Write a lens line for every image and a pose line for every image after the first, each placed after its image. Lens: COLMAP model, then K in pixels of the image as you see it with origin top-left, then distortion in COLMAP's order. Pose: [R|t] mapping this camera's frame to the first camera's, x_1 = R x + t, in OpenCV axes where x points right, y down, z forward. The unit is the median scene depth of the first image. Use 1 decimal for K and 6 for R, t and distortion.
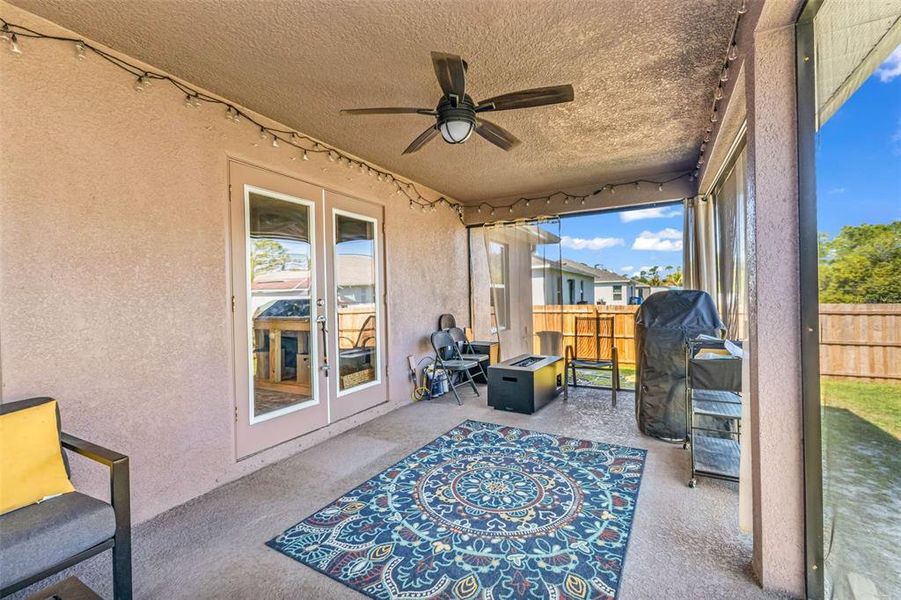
lens RADIAL K [[392.9, 0, 455.4], [0, 392.9, 297.6], [0, 0, 1]] dist [0.009599, -0.002069]
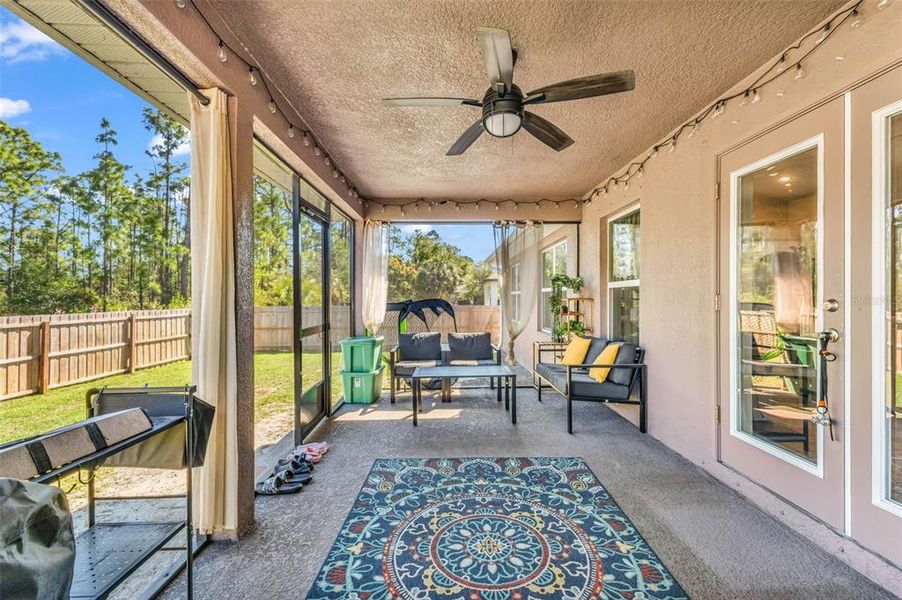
lens RADIAL K [[393.3, 0, 460.0], [0, 393.3, 299.9], [0, 0, 1]] dist [0.009599, -0.002069]
pose [[-0.866827, 0.027416, -0.497855, 0.611726], [0.021717, 0.999616, 0.017235, -0.027417], [0.498136, 0.004128, -0.867089, 1.892587]]
